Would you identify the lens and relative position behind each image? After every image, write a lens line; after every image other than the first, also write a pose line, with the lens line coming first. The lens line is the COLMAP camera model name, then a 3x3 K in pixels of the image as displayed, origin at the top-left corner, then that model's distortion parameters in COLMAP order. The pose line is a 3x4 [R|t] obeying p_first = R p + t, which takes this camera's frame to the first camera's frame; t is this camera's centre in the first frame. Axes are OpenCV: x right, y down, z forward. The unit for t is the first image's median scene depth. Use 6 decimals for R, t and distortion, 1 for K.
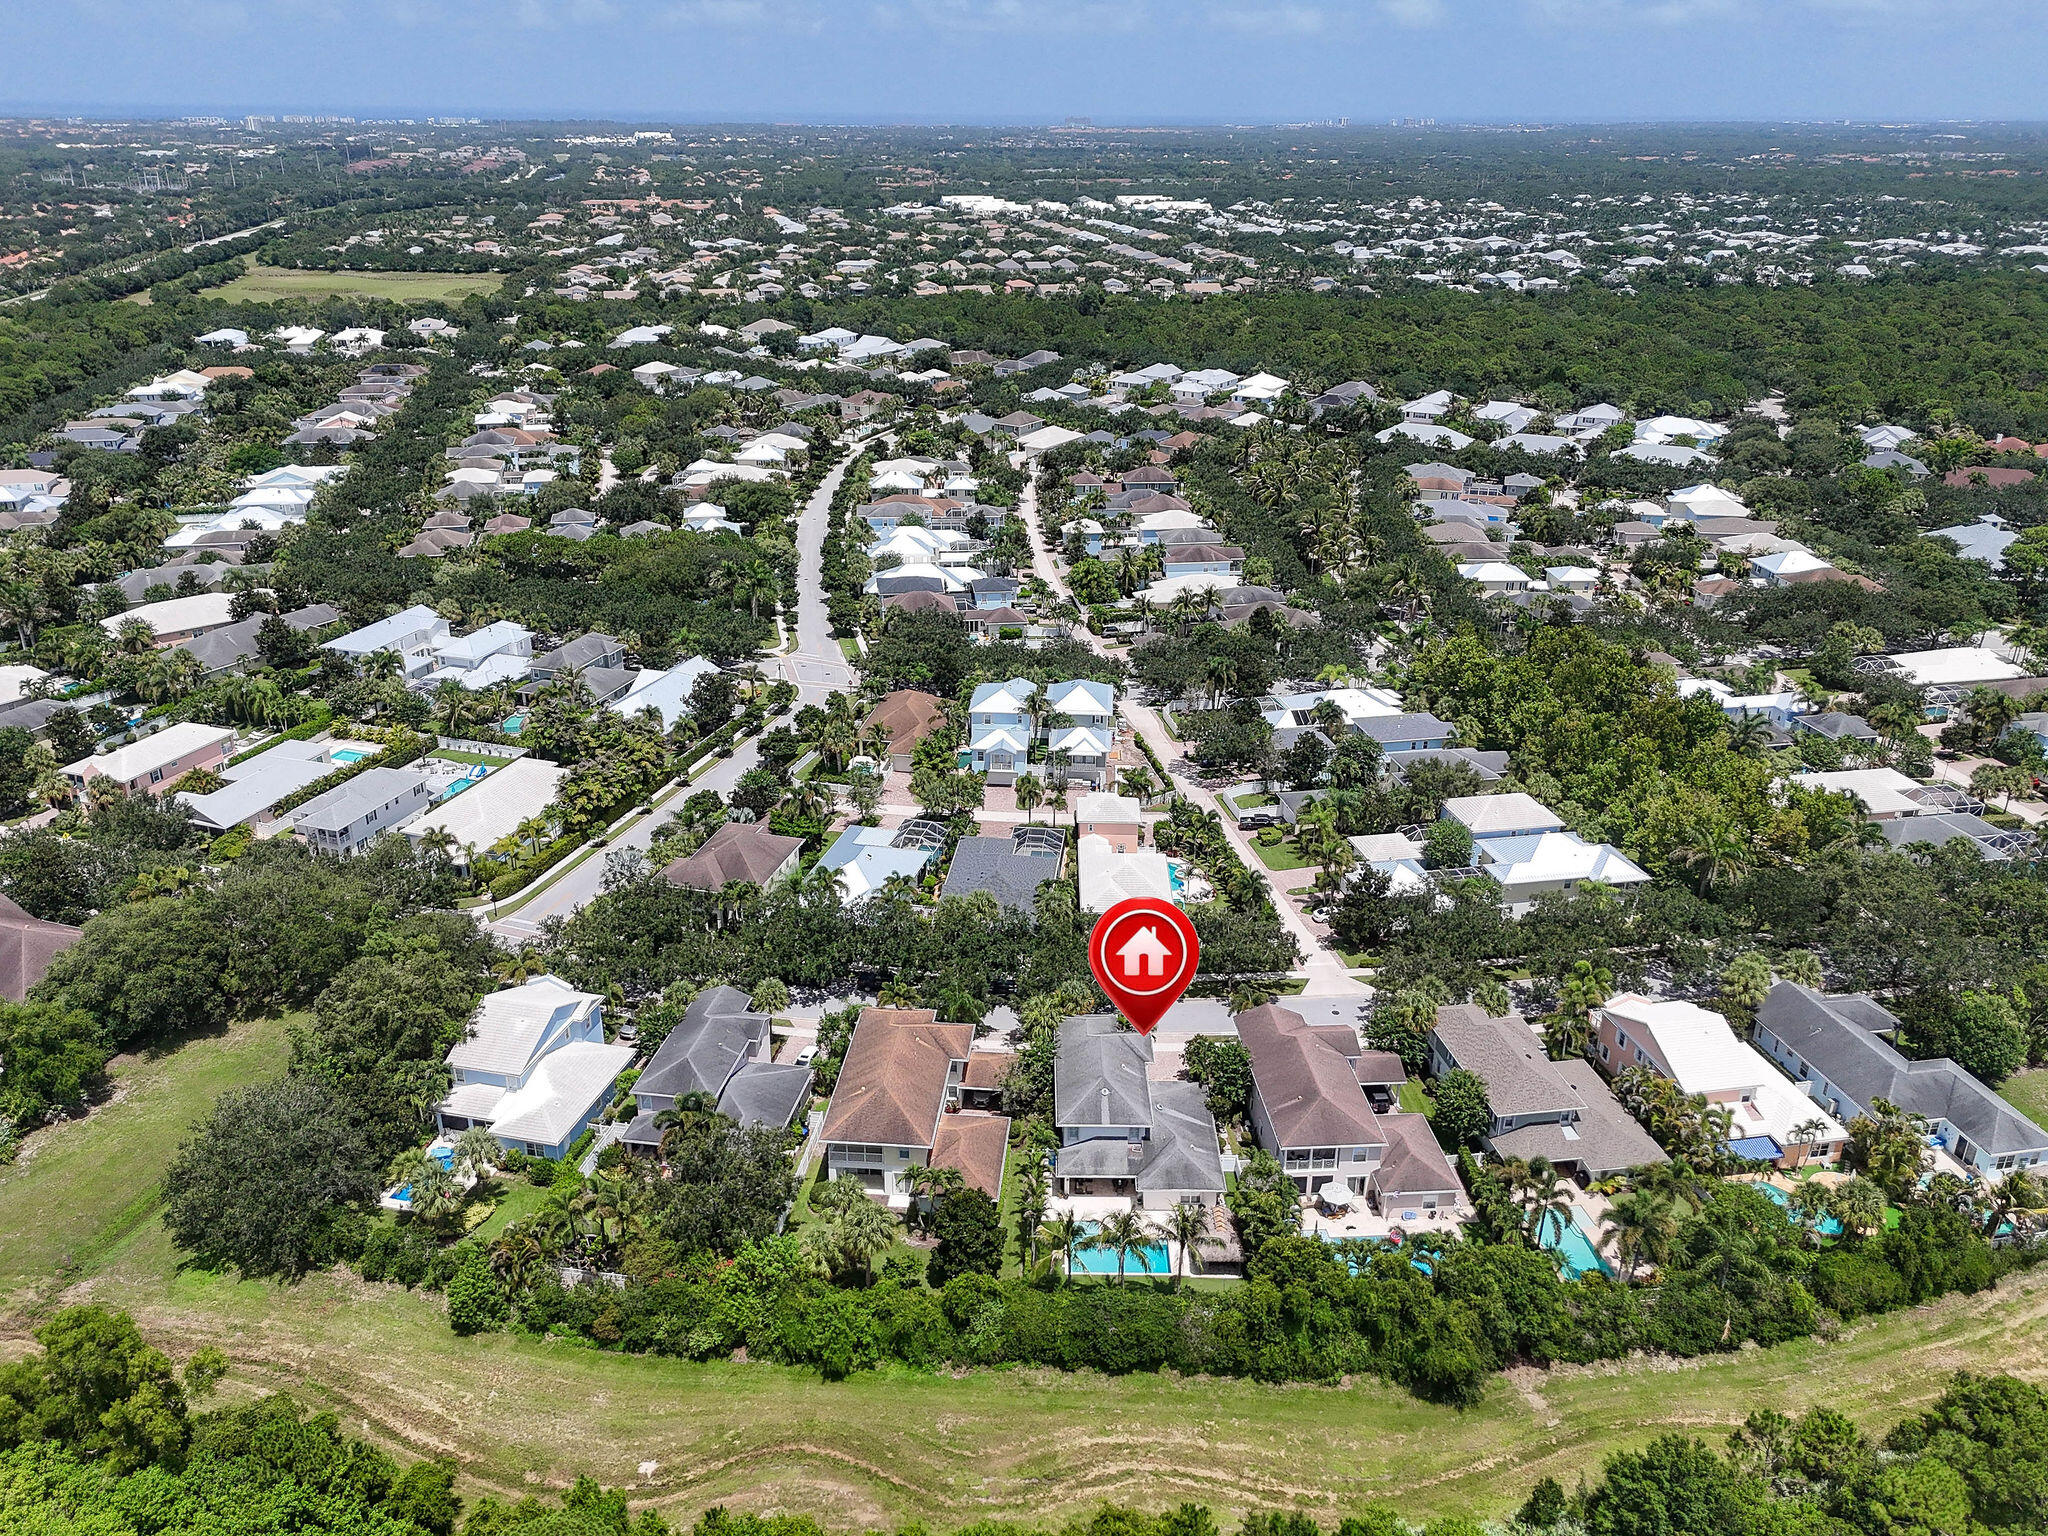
lens RADIAL K [[1455.3, 0, 1024.0], [0, 1455.3, 768.0], [0, 0, 1]] dist [0.038702, -0.005929]
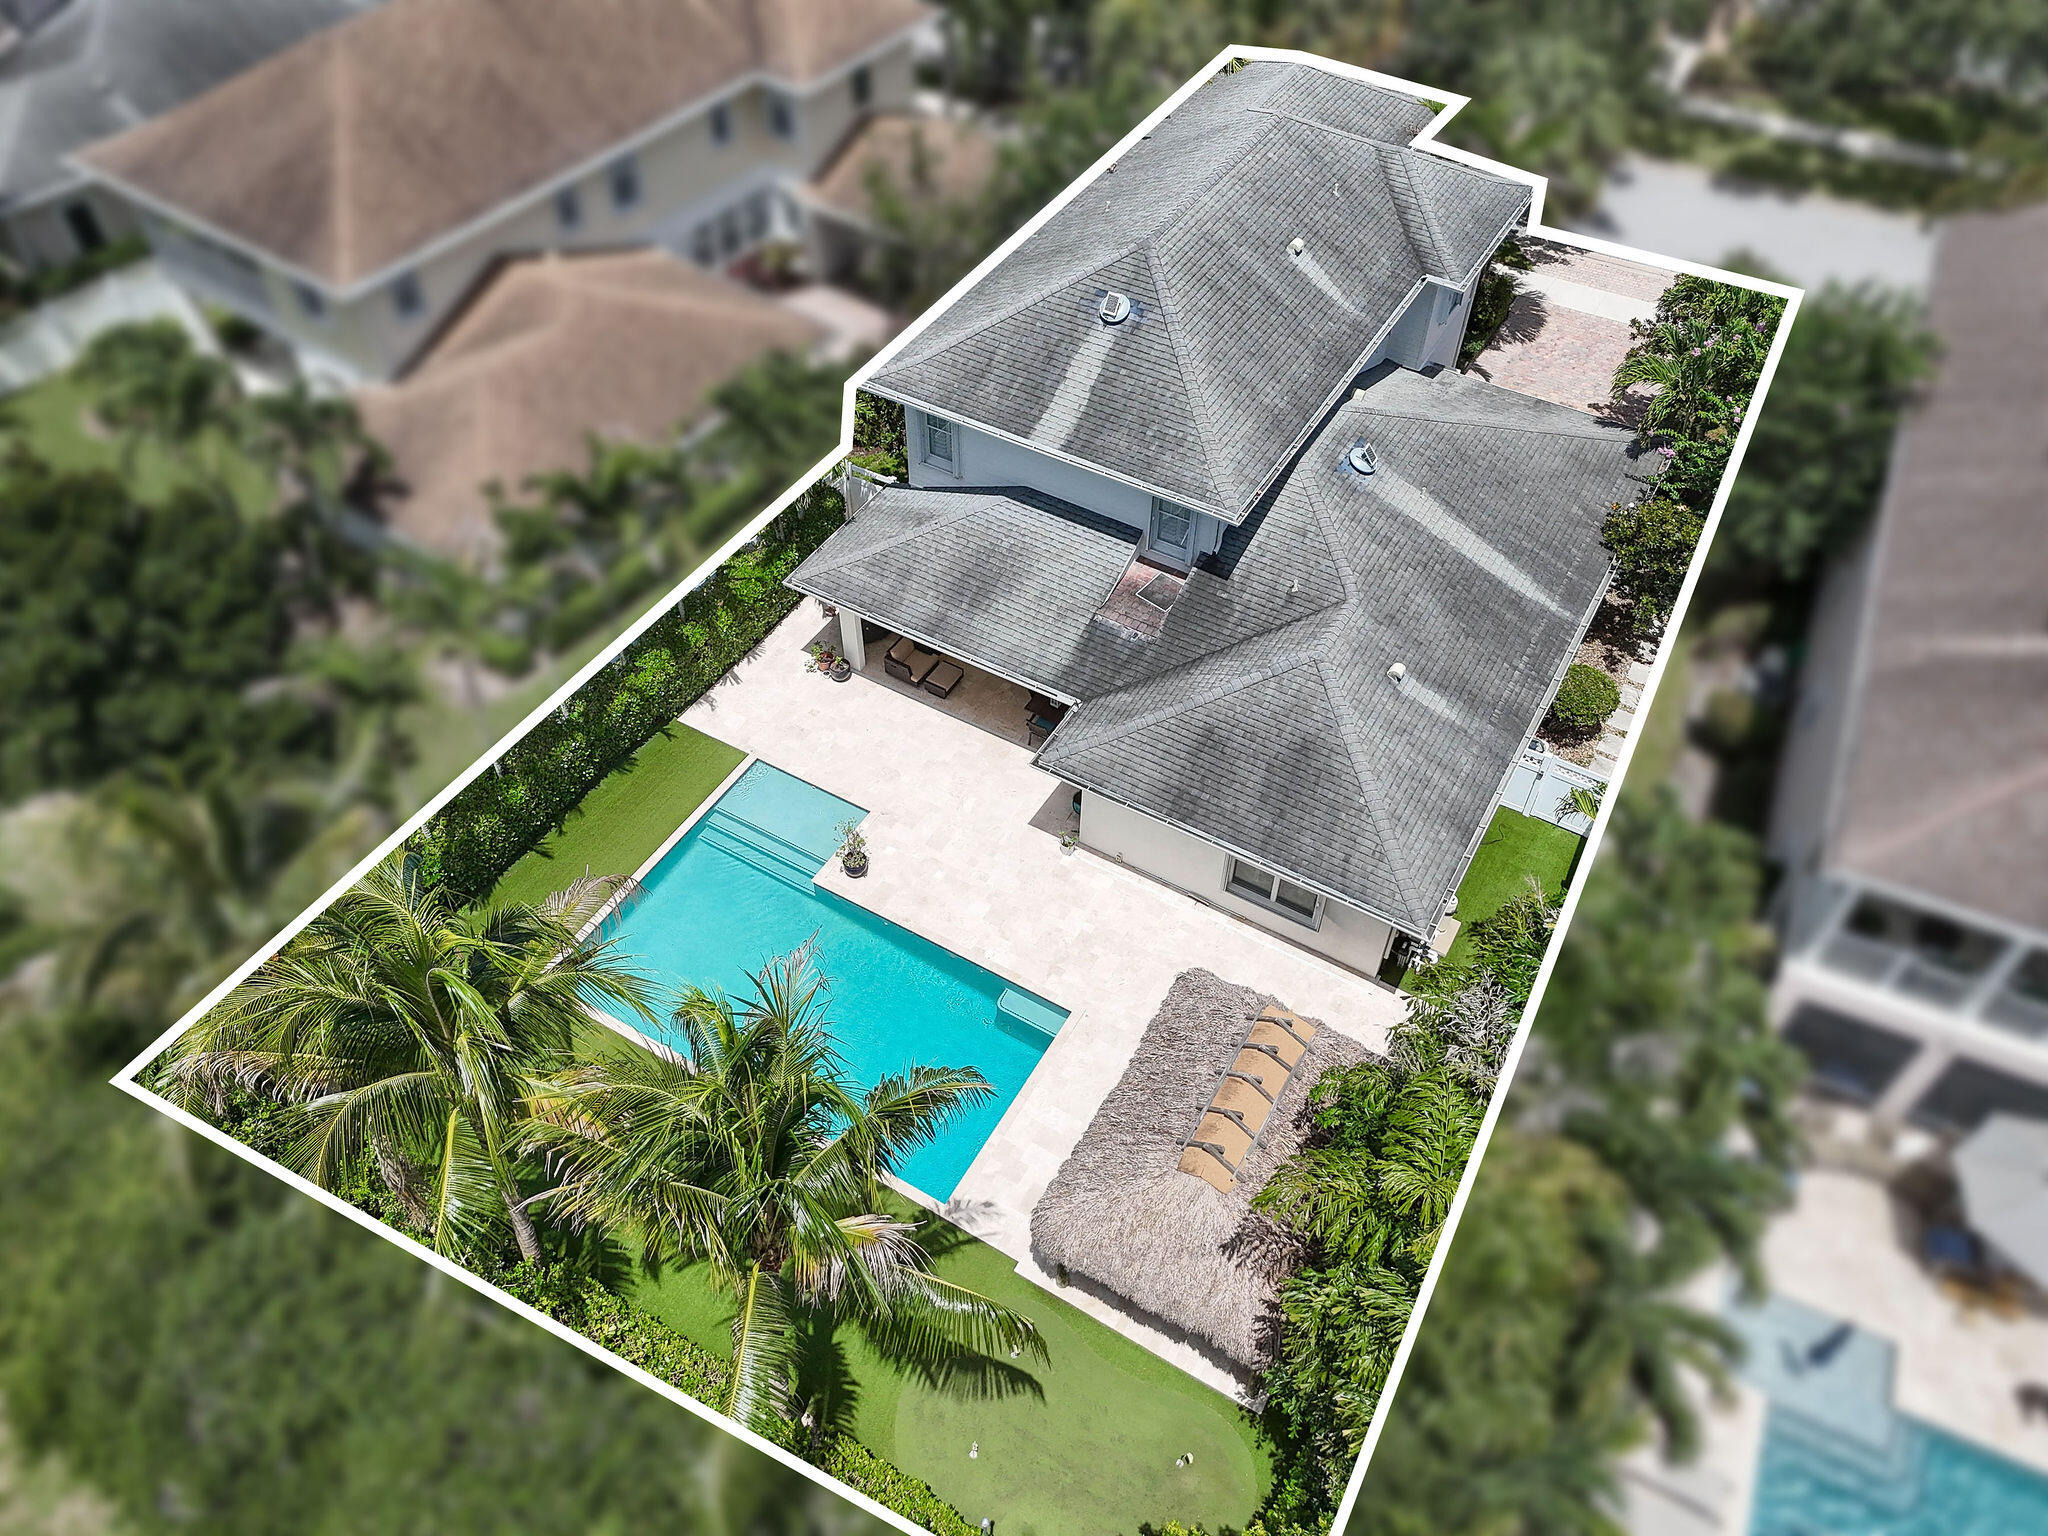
lens RADIAL K [[1465.5, 0, 1026.9], [0, 1465.5, 762.4], [0, 0, 1]] dist [0.029273, -0.003956]
pose [[0.867841, 0.372400, -0.328892, 0.143353], [-0.198506, 0.866724, 0.457587, 0.186005], [0.455464, -0.331826, 0.826102, 0.801182]]
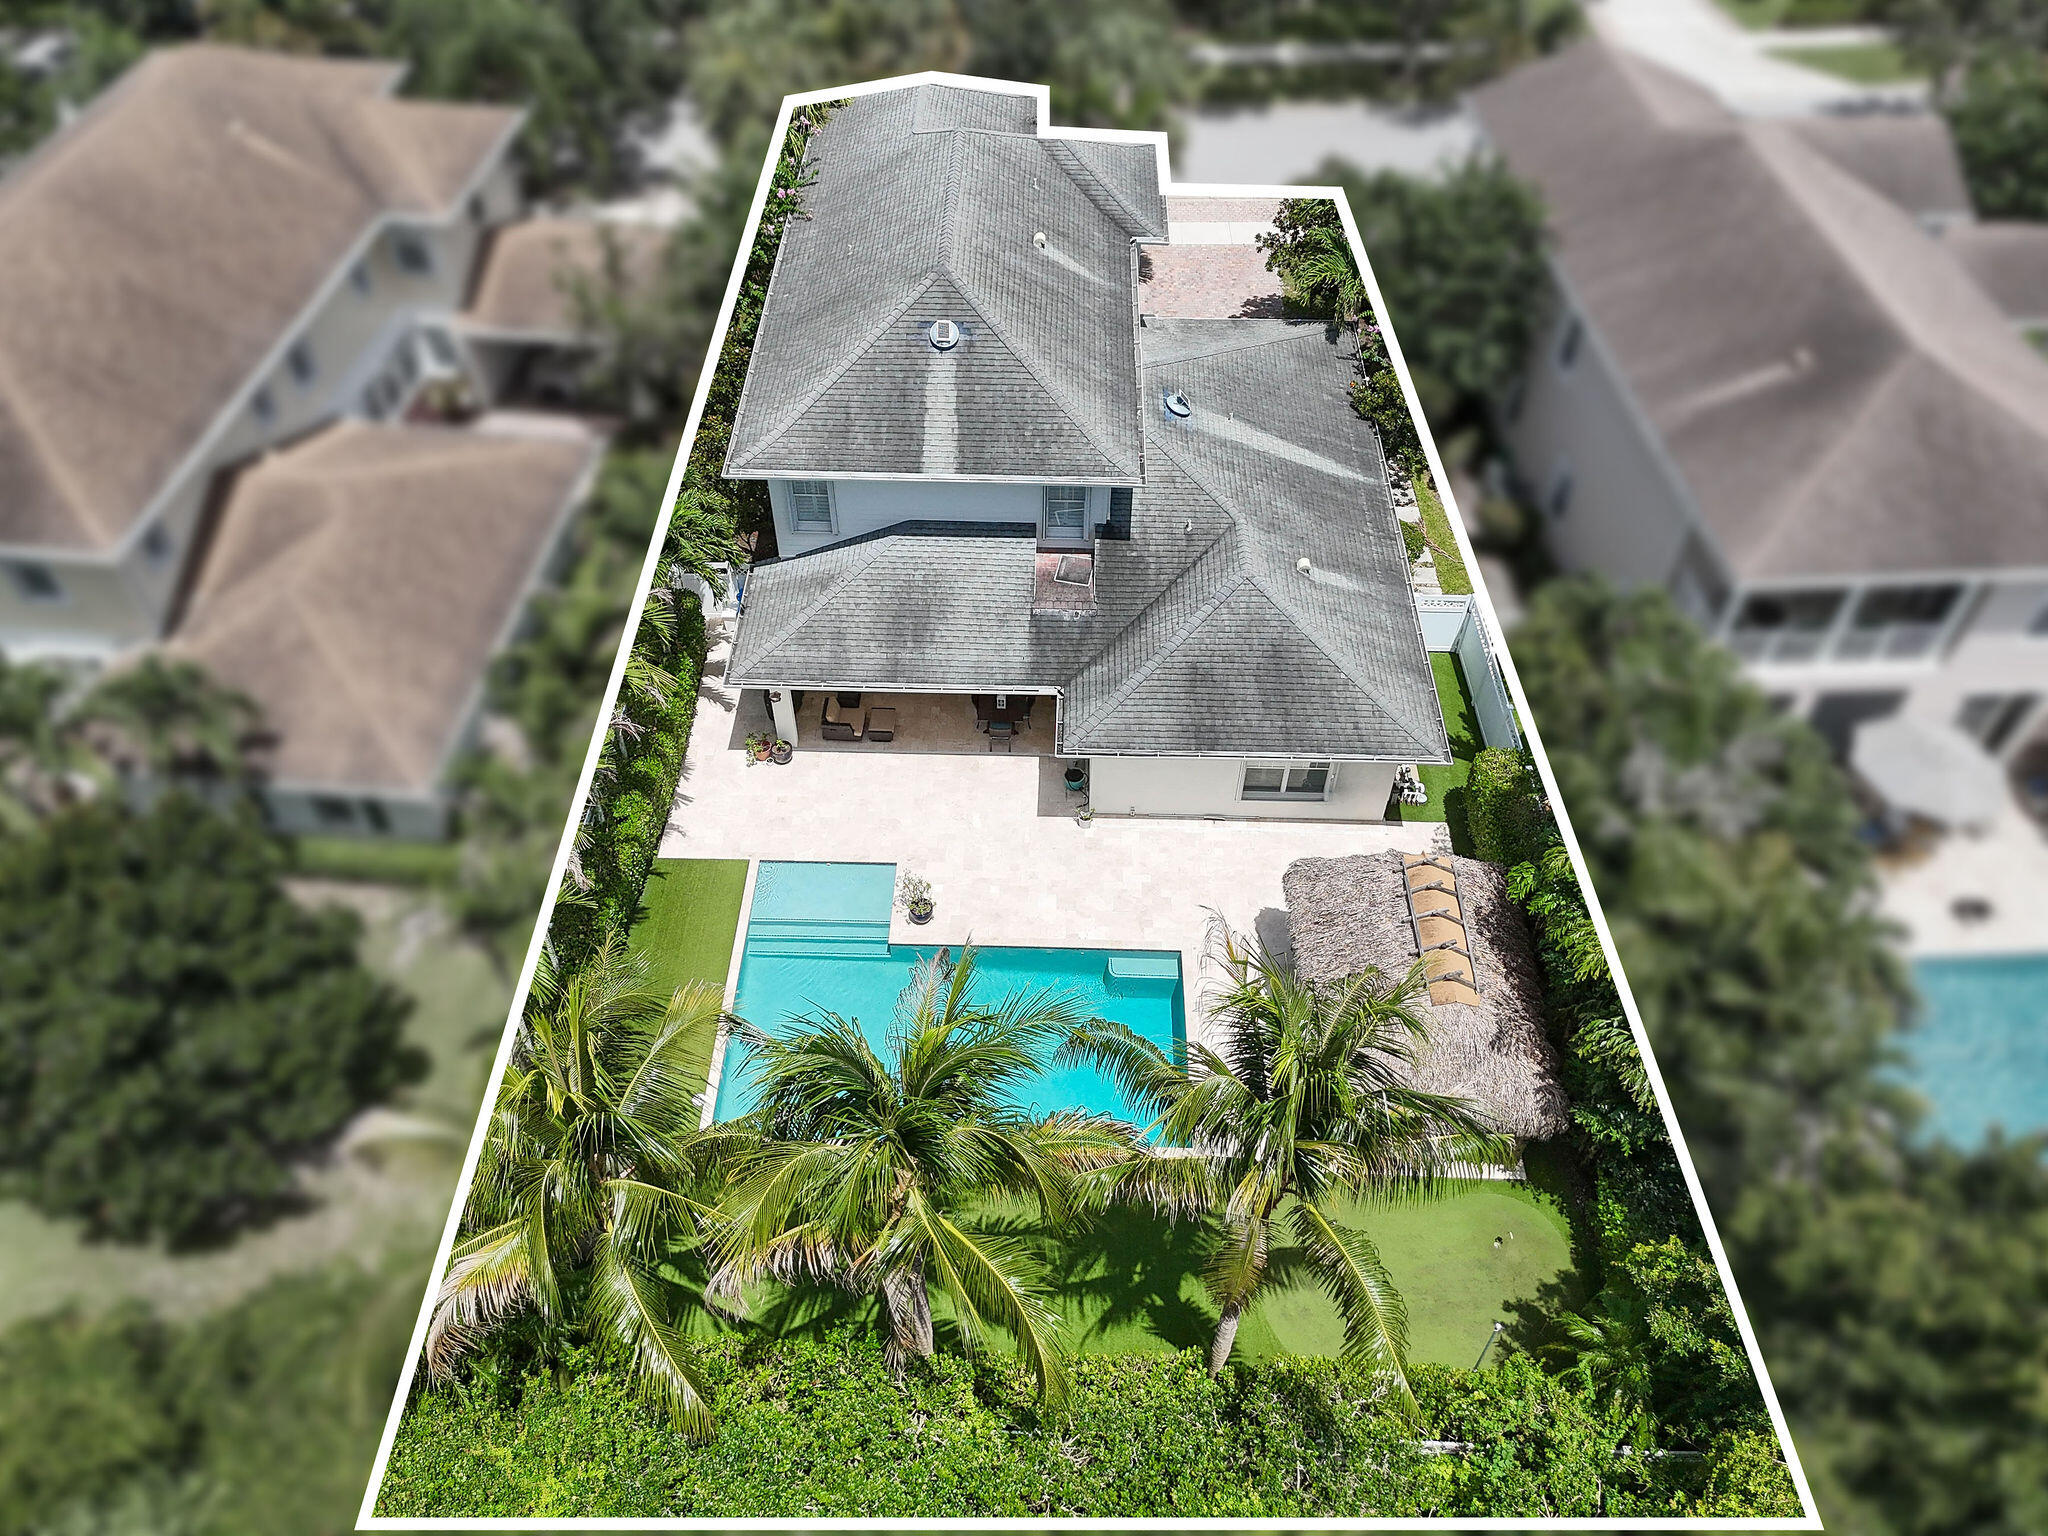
lens RADIAL K [[1465.5, 0, 1026.9], [0, 1465.5, 762.4], [0, 0, 1]] dist [0.029273, -0.003956]
pose [[0.999833, 0.011616, -0.014118, 0.073677], [-0.004695, 0.909453, 0.415780, 0.189773], [0.017669, -0.415644, 0.909356, 0.769871]]
